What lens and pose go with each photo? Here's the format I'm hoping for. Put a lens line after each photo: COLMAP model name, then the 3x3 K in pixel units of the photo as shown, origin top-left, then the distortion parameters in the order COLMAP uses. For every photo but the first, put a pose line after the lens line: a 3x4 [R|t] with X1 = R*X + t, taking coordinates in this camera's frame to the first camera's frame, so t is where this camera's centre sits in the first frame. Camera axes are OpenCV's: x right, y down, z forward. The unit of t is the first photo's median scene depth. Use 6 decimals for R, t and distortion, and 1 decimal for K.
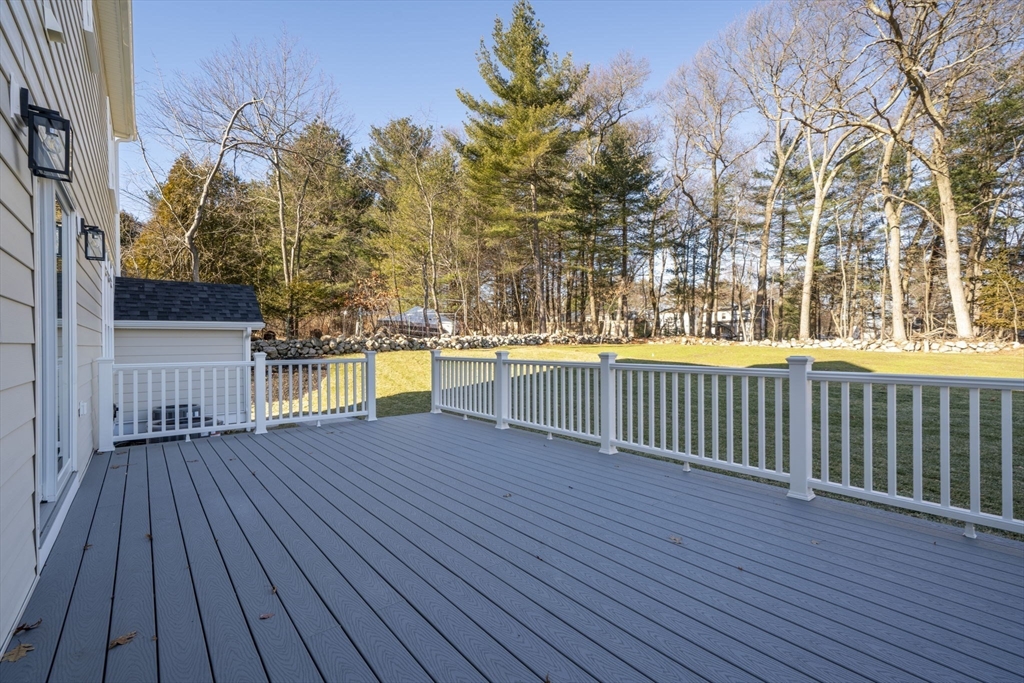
lens RADIAL K [[464.7, 0, 511.2], [0, 464.7, 339.8], [0, 0, 1]] dist [-0.001796, 0.000157]
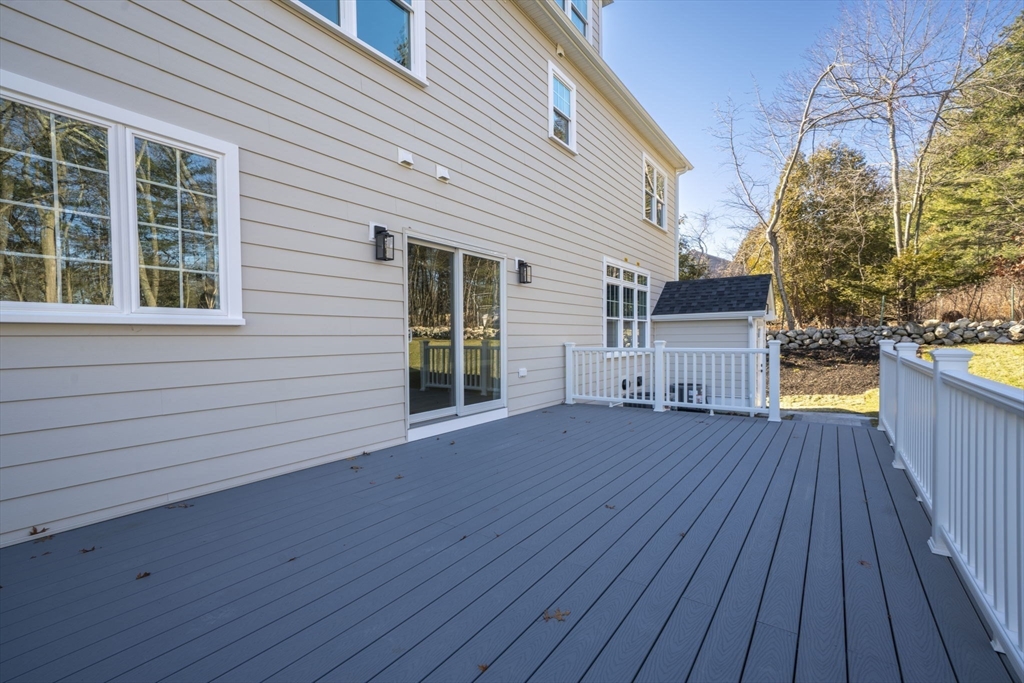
lens RADIAL K [[464.7, 0, 511.2], [0, 464.7, 339.8], [0, 0, 1]] dist [-0.001796, 0.000157]
pose [[0.233565, 0.012430, -0.972262, 0.314338], [0.015723, 0.999739, 0.016559, 0.000462], [0.972214, -0.019155, 0.233308, 0.243531]]
